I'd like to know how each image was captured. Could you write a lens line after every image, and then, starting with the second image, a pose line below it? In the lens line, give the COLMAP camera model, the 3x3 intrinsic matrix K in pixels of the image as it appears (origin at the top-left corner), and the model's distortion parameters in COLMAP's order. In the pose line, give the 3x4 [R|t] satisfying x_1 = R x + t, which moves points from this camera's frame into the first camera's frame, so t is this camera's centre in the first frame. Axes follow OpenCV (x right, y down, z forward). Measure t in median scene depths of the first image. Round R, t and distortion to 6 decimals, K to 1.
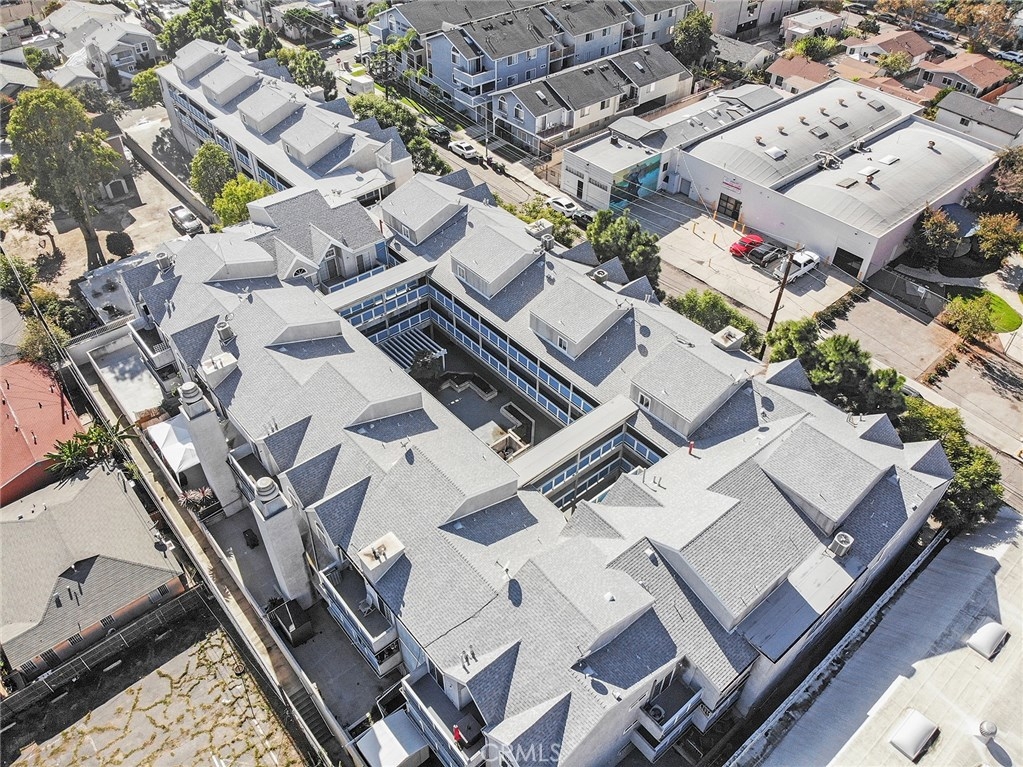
lens RADIAL K [[770.4, 0, 511.5], [0, 770.4, 383.5], [0, 0, 1]] dist [0.057322, -0.169645]
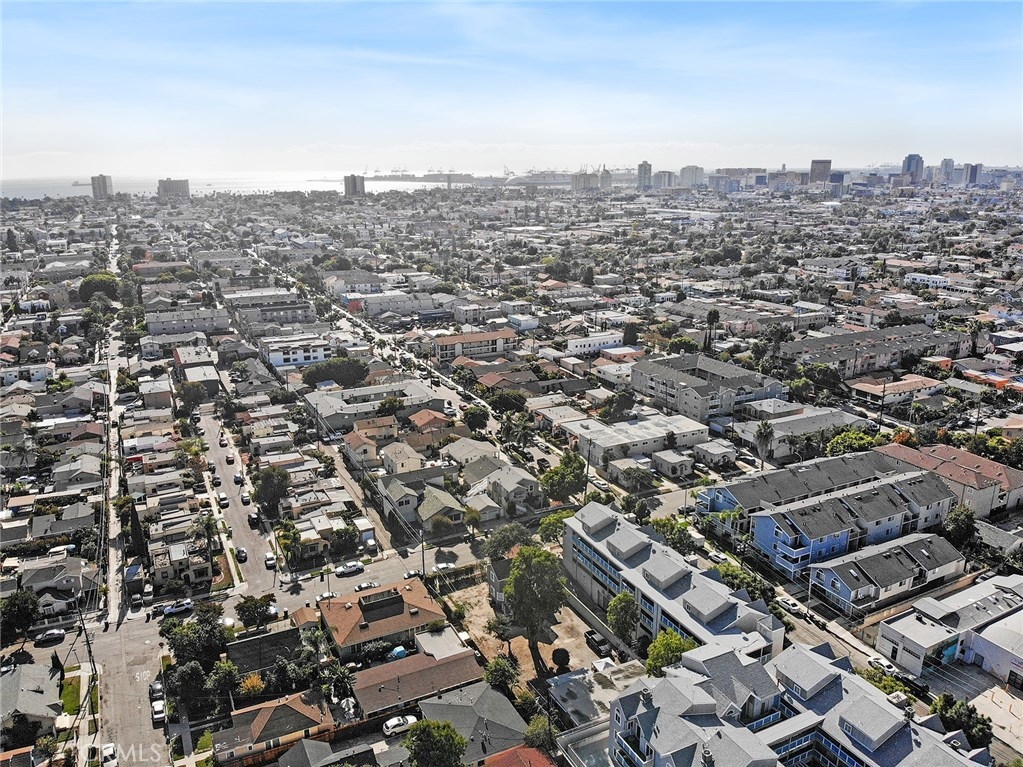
lens RADIAL K [[770.4, 0, 511.5], [0, 770.4, 383.5], [0, 0, 1]] dist [0.057322, -0.169645]
pose [[0.970415, 0.054814, -0.235140, -0.250347], [-0.152944, 0.893133, -0.422992, -0.011545], [0.186825, 0.446441, 0.875092, -0.441668]]
